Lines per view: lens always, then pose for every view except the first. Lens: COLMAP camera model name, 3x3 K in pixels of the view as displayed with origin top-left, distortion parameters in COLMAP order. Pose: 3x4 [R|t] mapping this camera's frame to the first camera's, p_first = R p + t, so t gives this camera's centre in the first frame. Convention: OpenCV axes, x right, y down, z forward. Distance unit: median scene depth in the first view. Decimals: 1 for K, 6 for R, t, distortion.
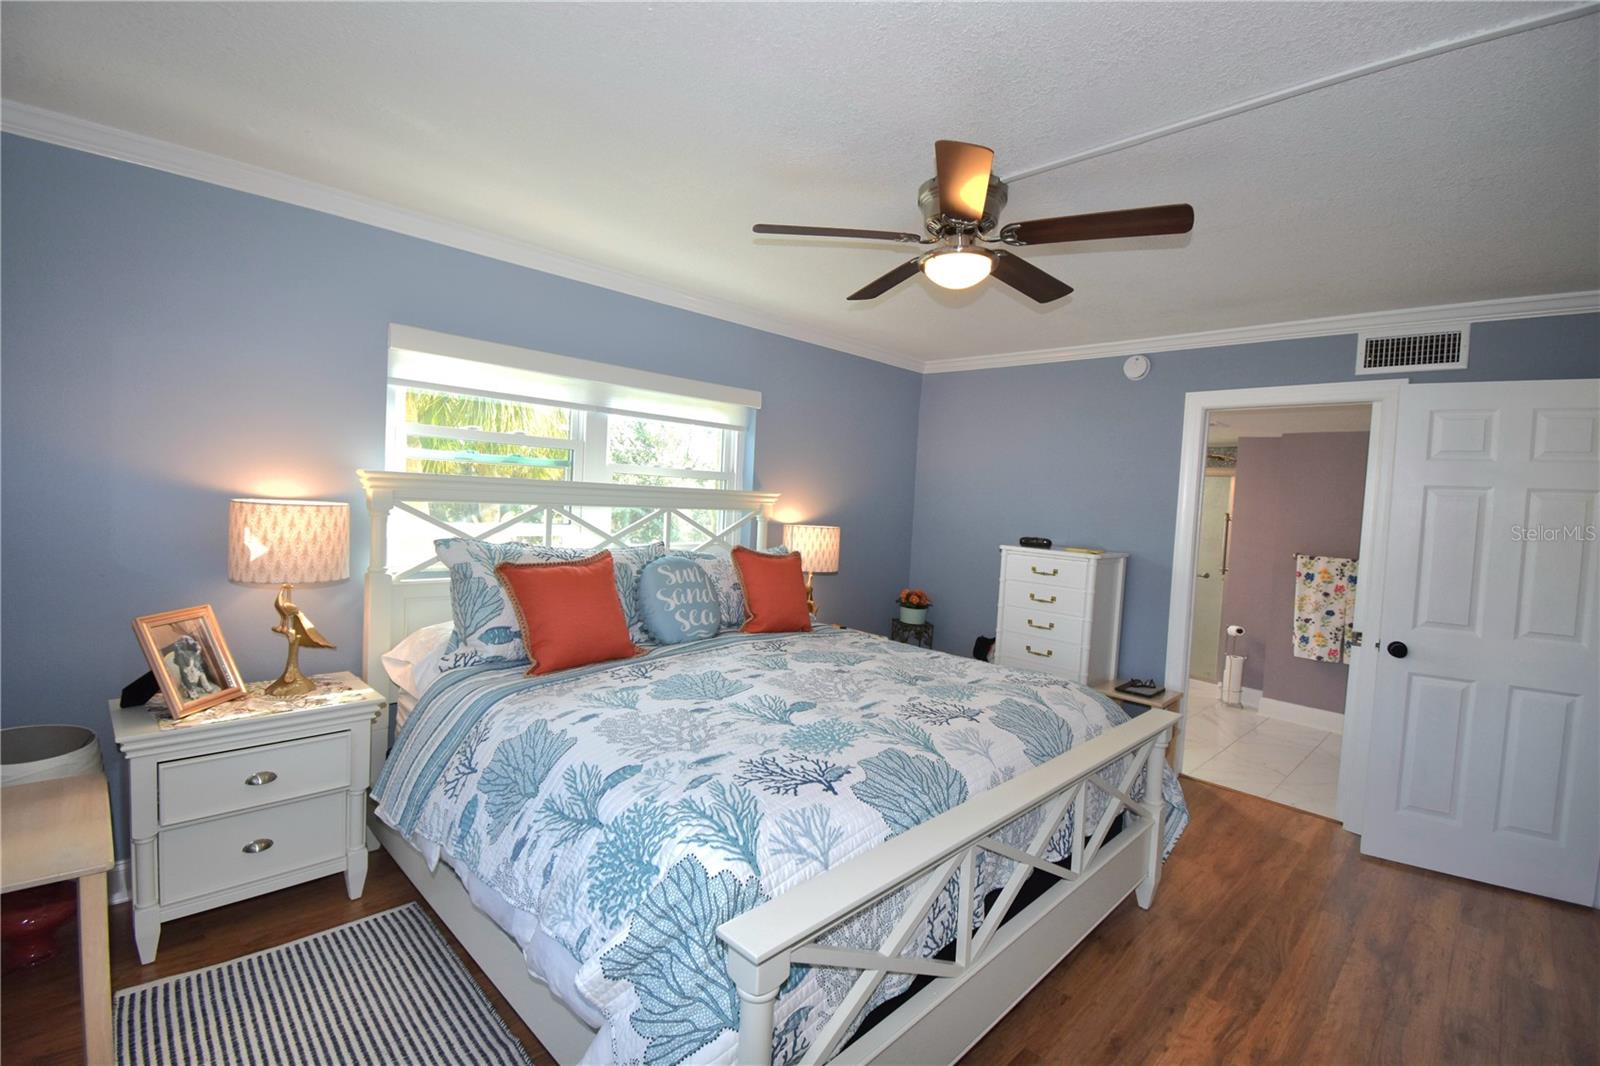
lens RADIAL K [[702.4, 0, 804.1], [0, 702.4, 532.7], [0, 0, 1]] dist [0.019353, -0.025778]
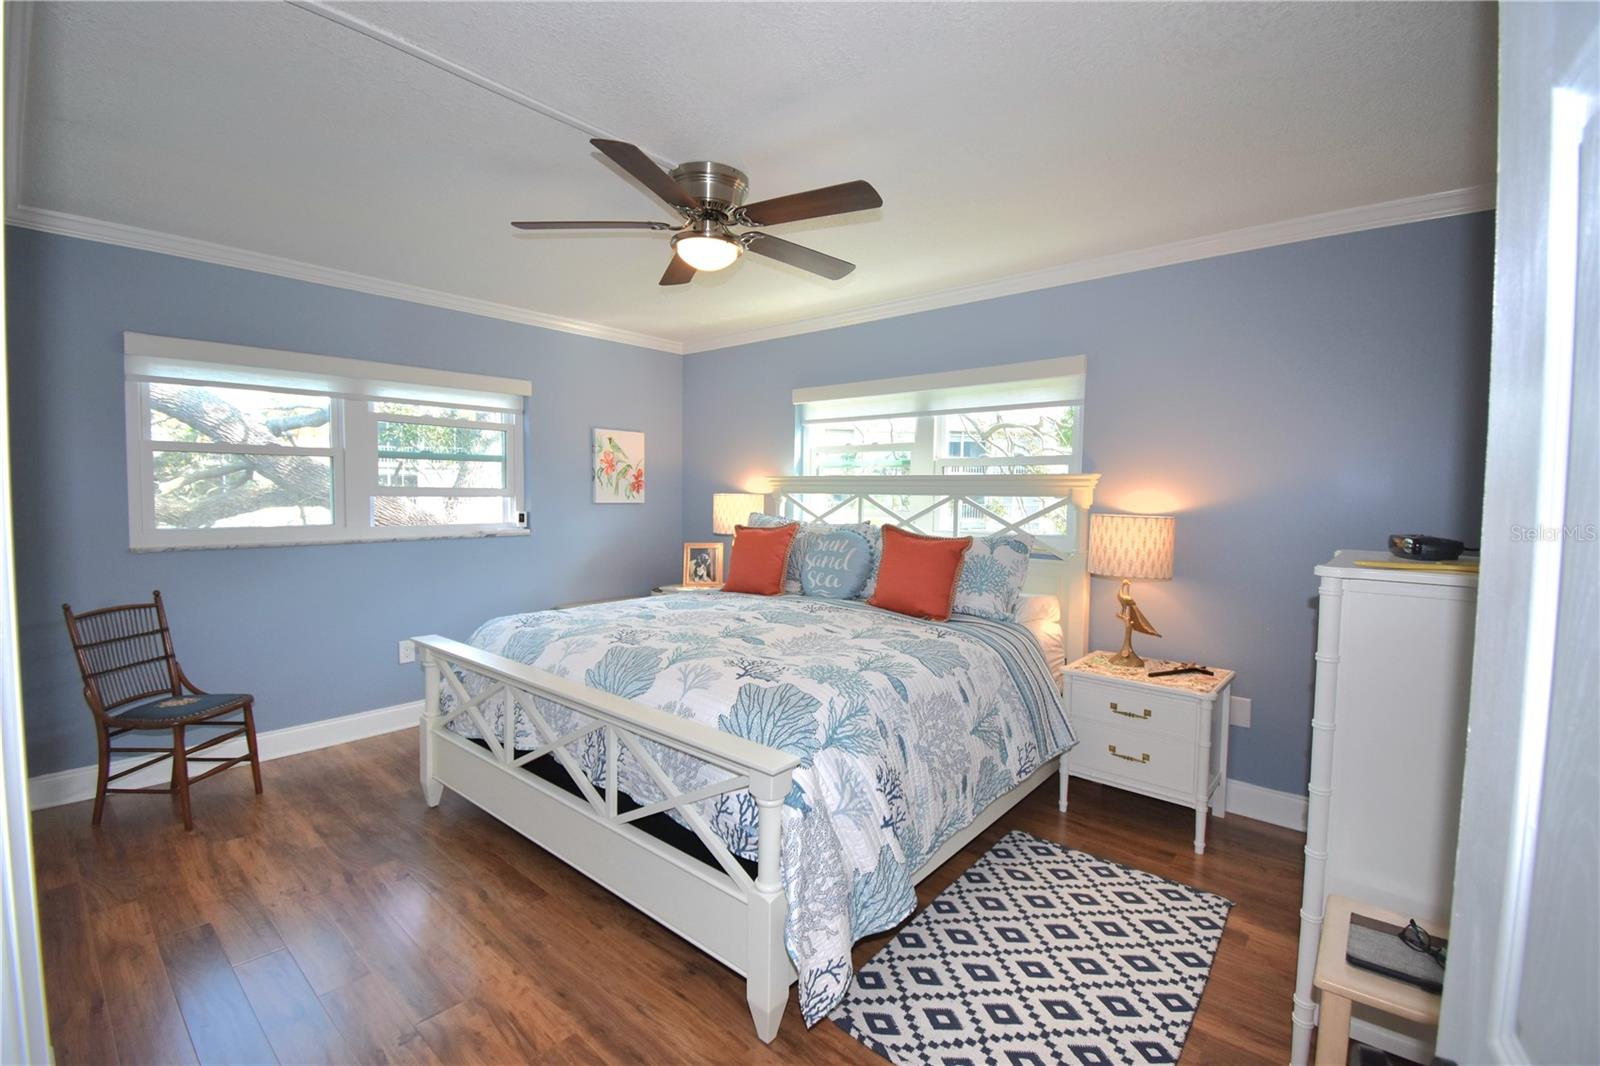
lens RADIAL K [[702.4, 0, 804.1], [0, 702.4, 532.7], [0, 0, 1]] dist [0.019353, -0.025778]
pose [[0.072176, 0.025514, -0.997066, 0.994673], [-0.041579, 0.998881, 0.022550, 0.008838], [0.996525, 0.039830, 0.073156, 0.824120]]
